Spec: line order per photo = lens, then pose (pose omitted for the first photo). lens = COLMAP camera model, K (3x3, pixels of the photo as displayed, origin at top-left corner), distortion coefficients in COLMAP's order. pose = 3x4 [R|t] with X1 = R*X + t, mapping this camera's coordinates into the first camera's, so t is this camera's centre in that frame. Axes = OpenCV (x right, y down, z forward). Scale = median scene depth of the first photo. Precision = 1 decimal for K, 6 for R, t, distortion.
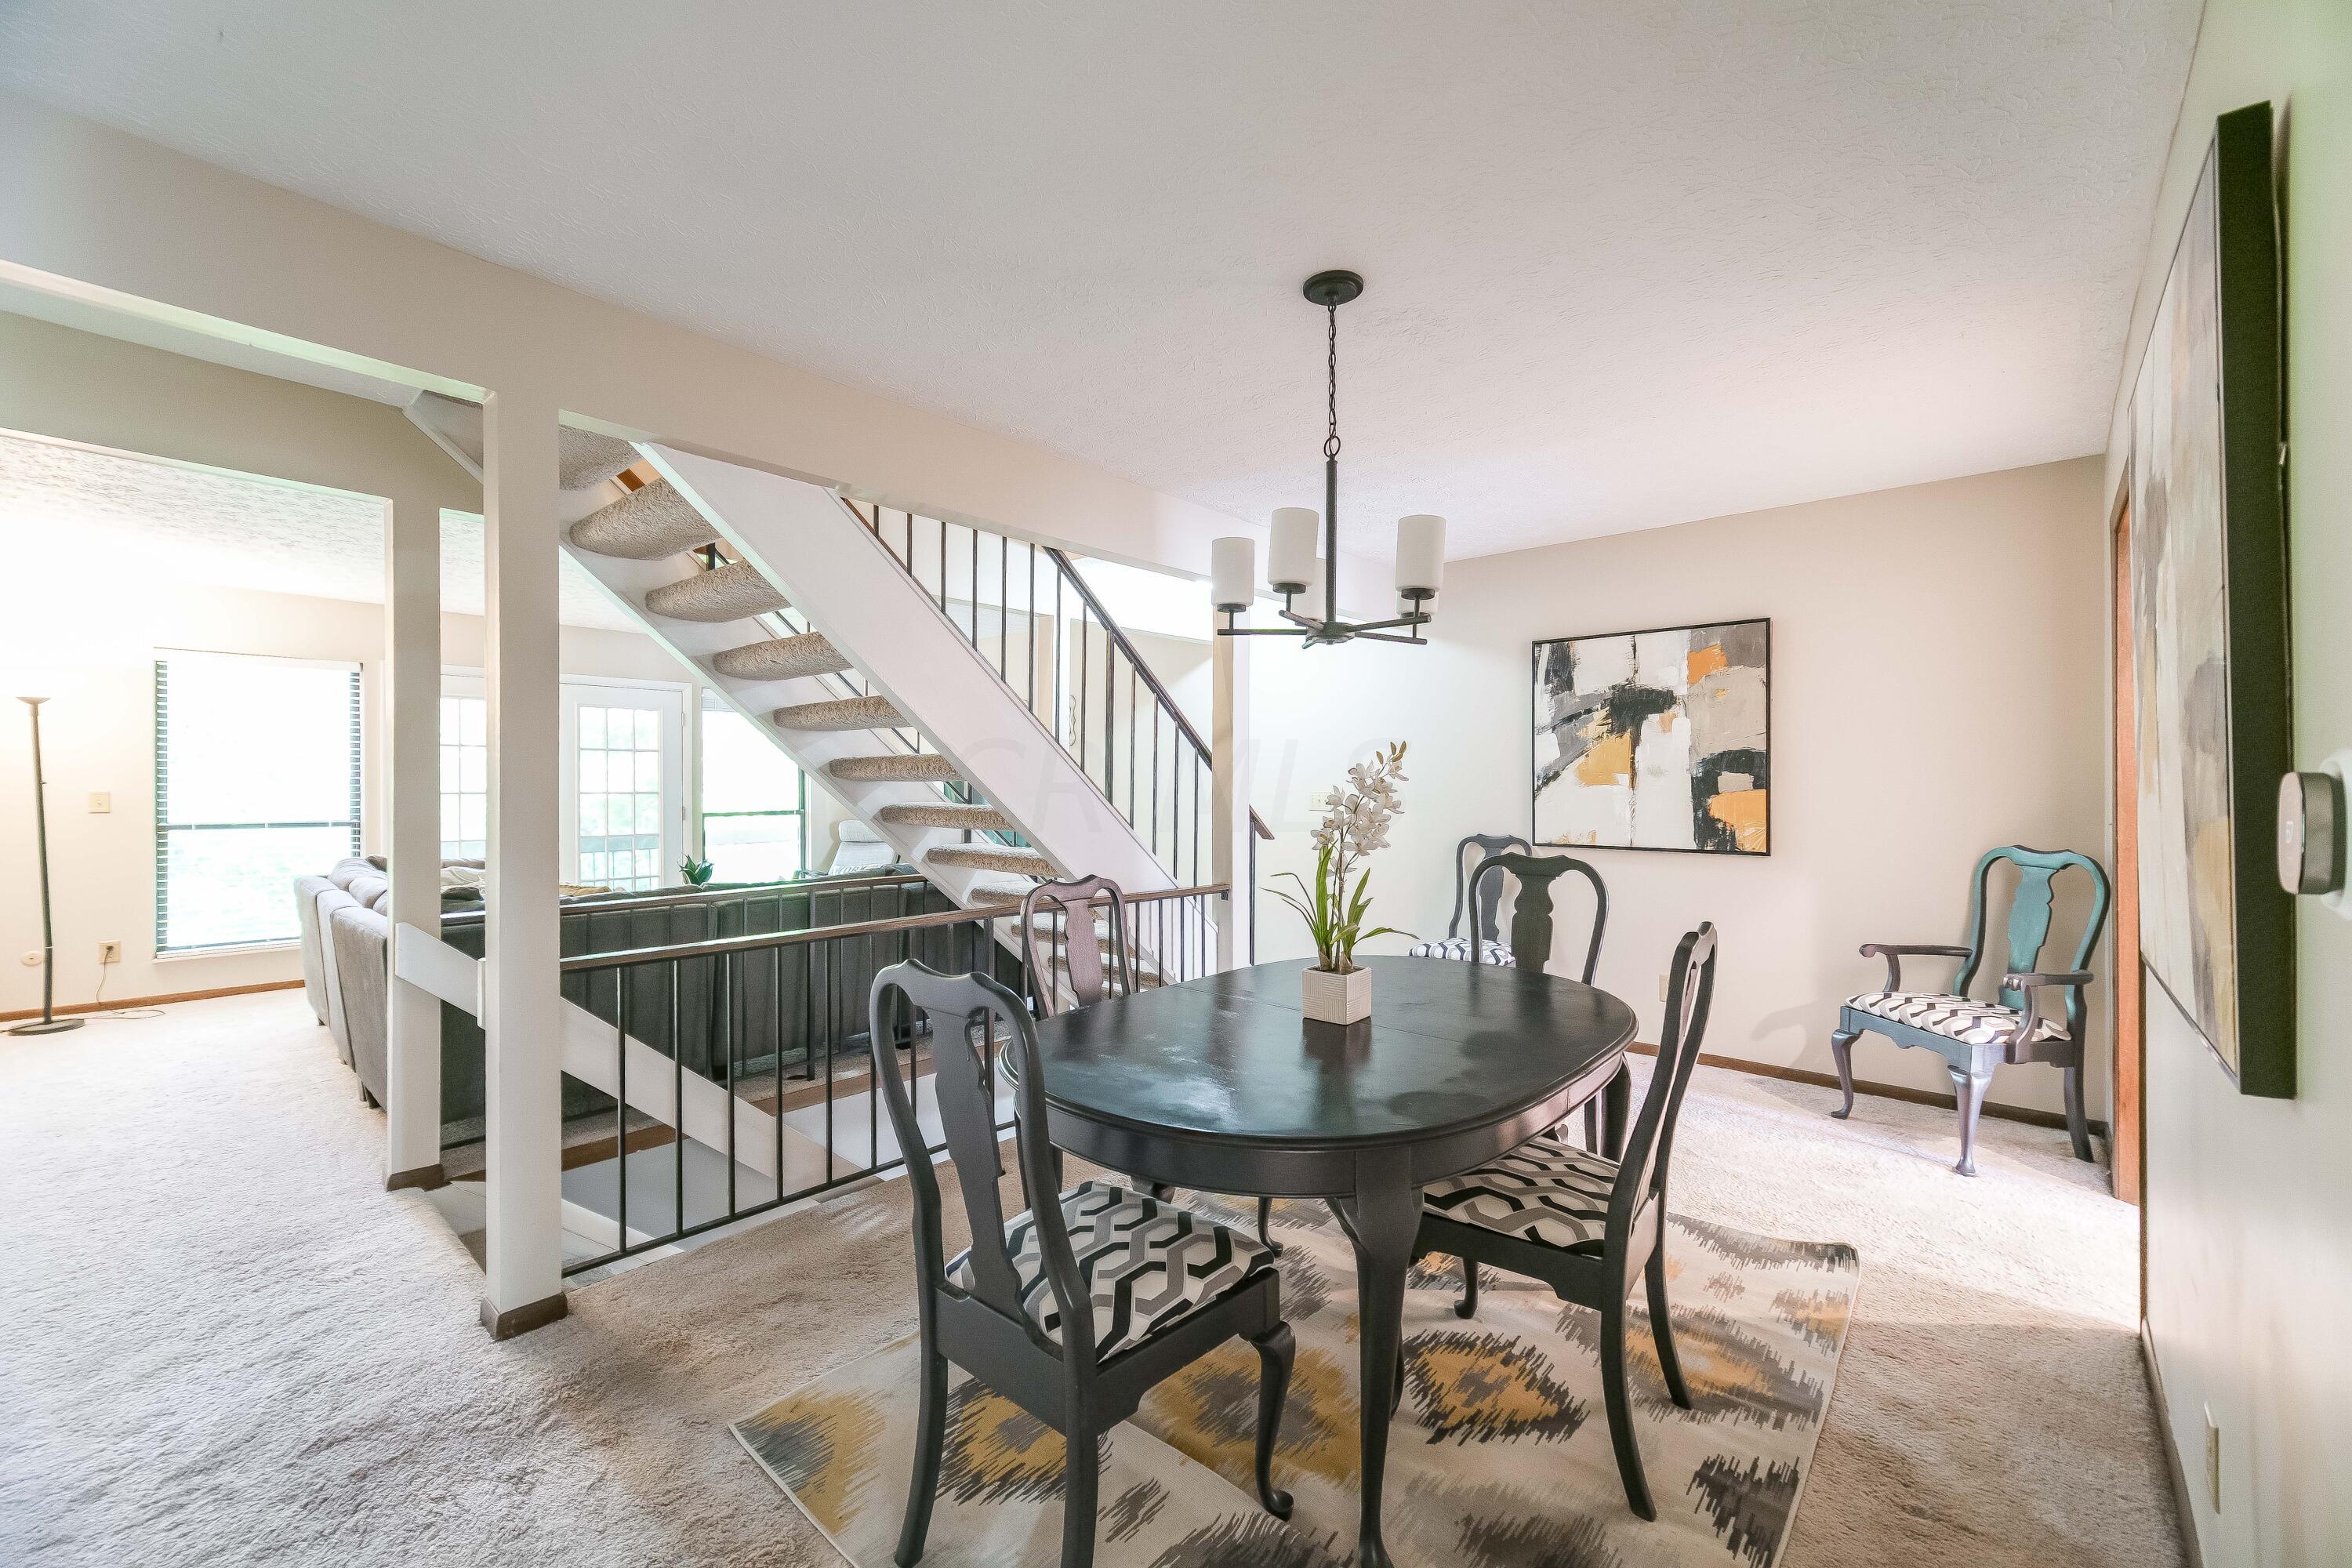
lens RADIAL K [[972.6, 0, 1199.3], [0, 972.6, 784.0], [0, 0, 1]] dist [0.004956, 0.001395]
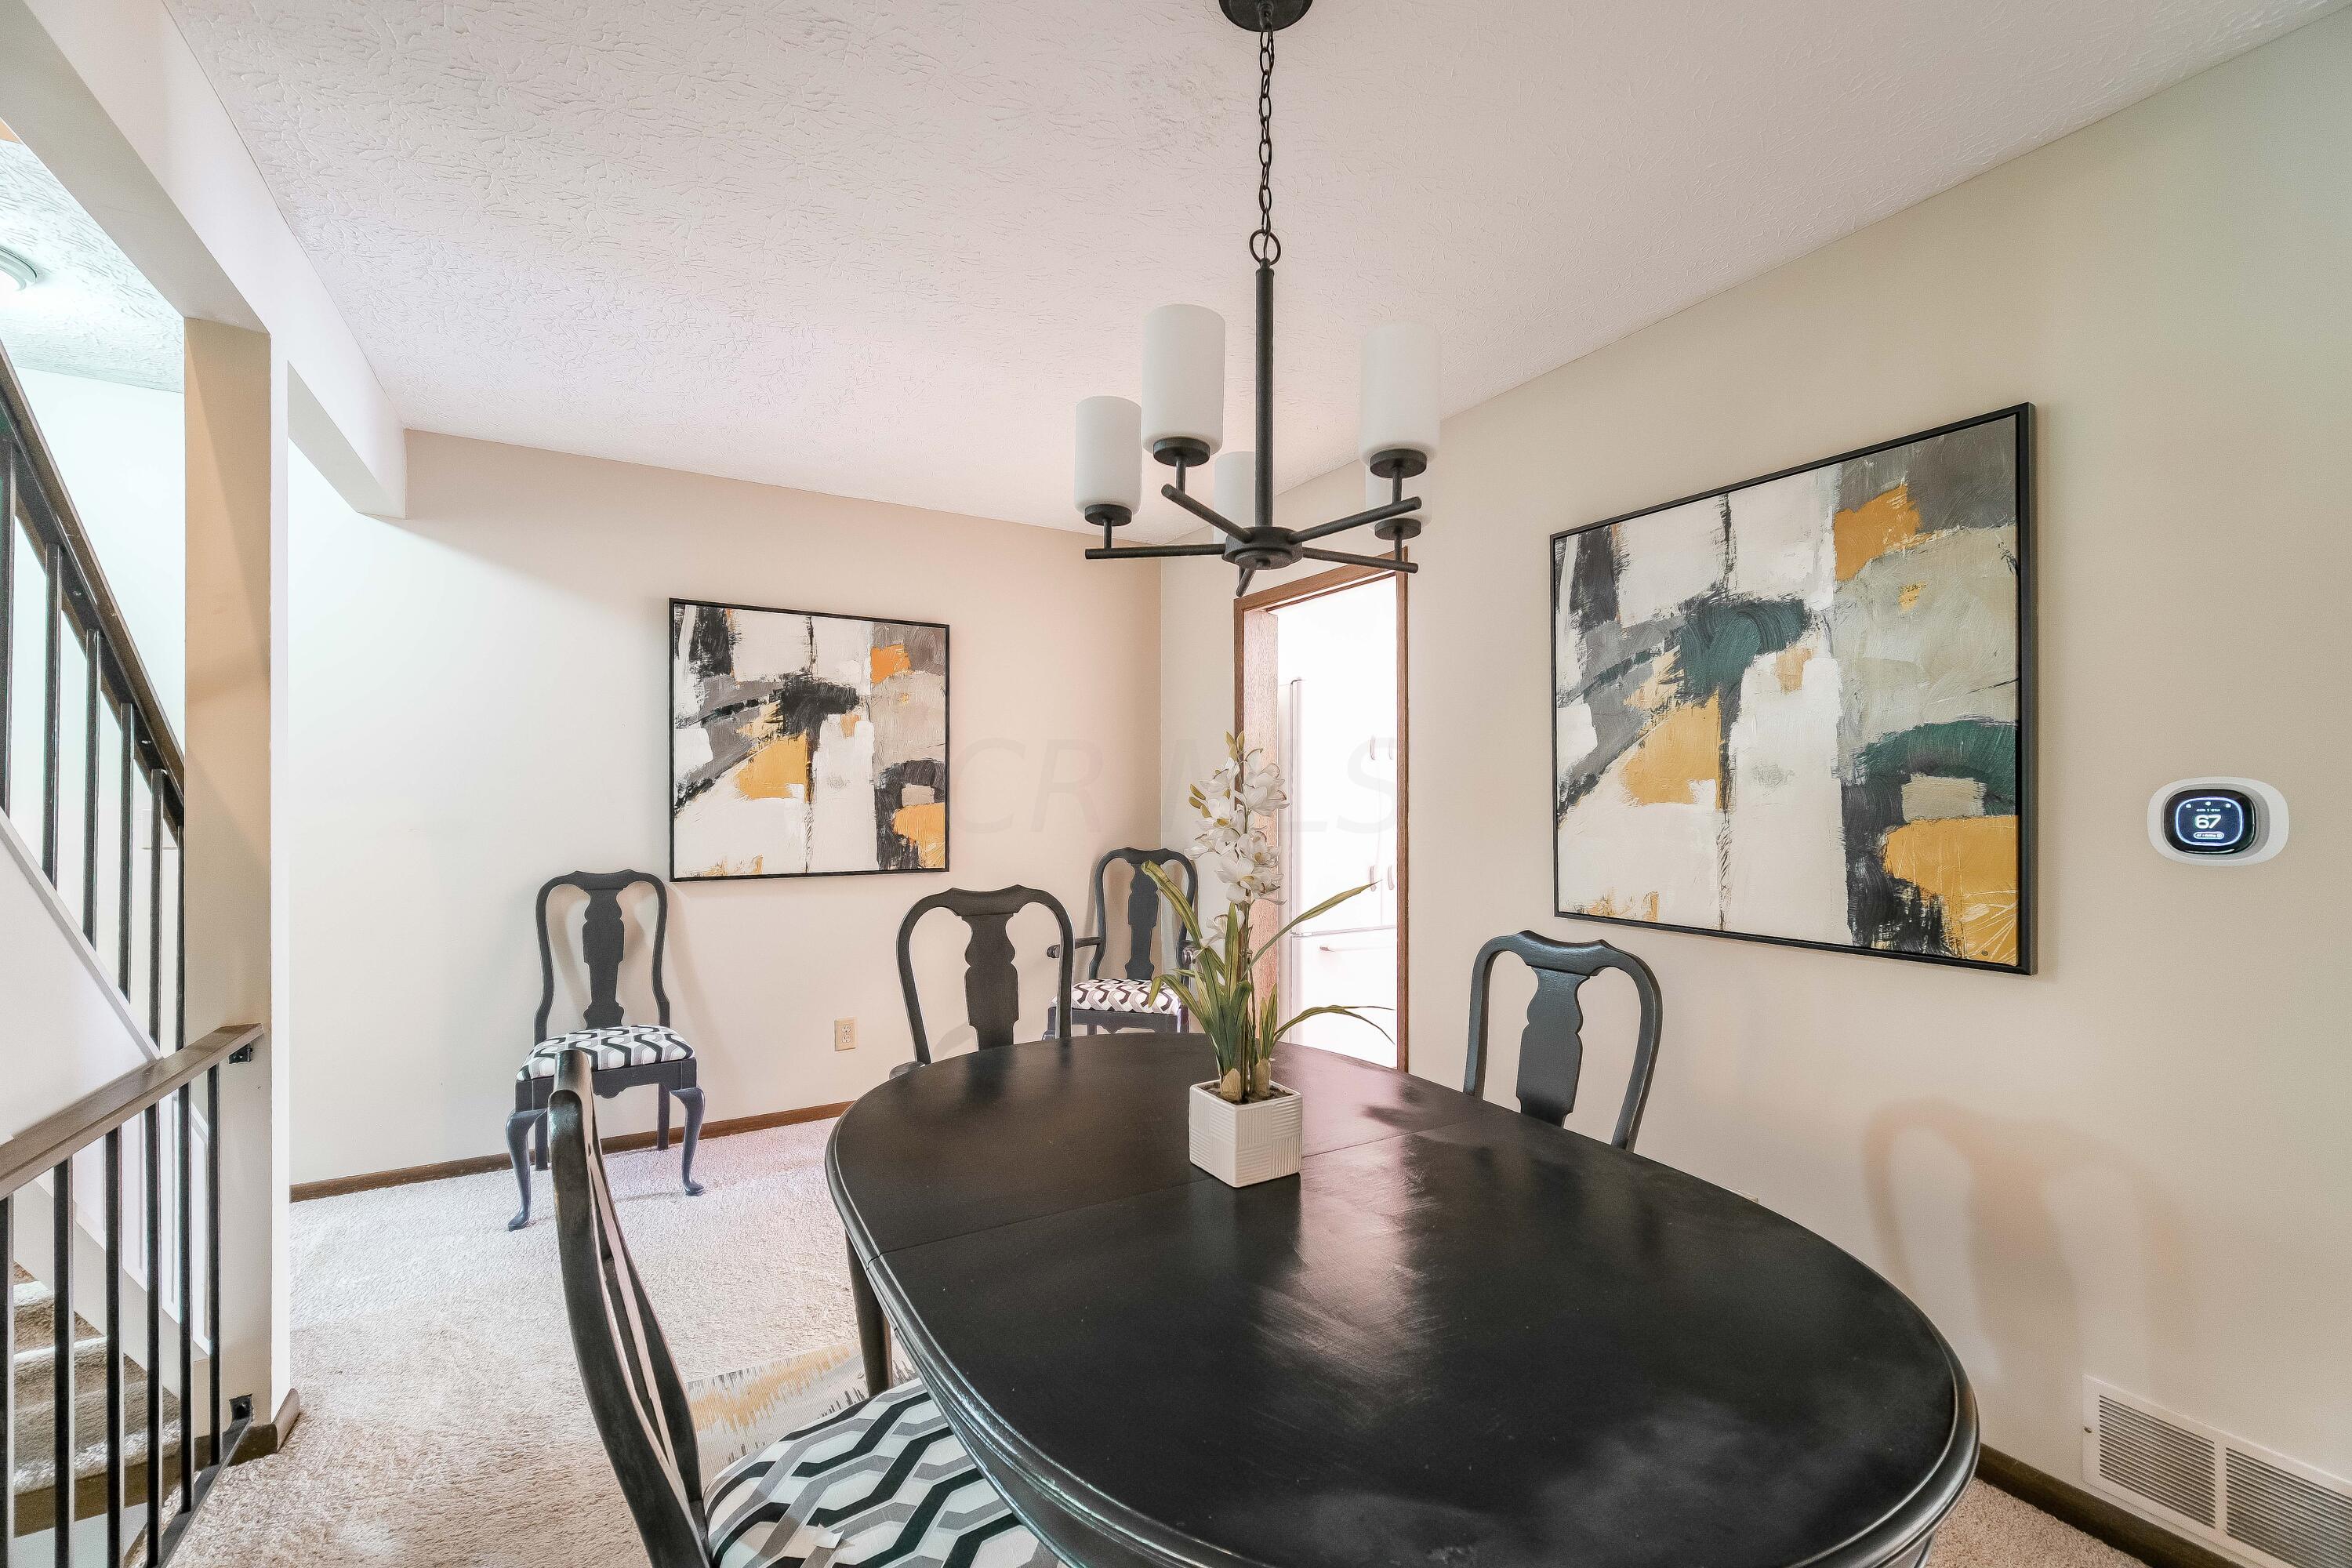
lens RADIAL K [[972.6, 0, 1186.0], [0, 972.6, 799.2], [0, 0, 1]] dist [0.004956, 0.001395]
pose [[0.315636, 0.000359, 0.948880, -0.240586], [-0.001863, 0.999998, 0.000241, 0.001457], [-0.948879, -0.001844, 0.315636, 0.441199]]
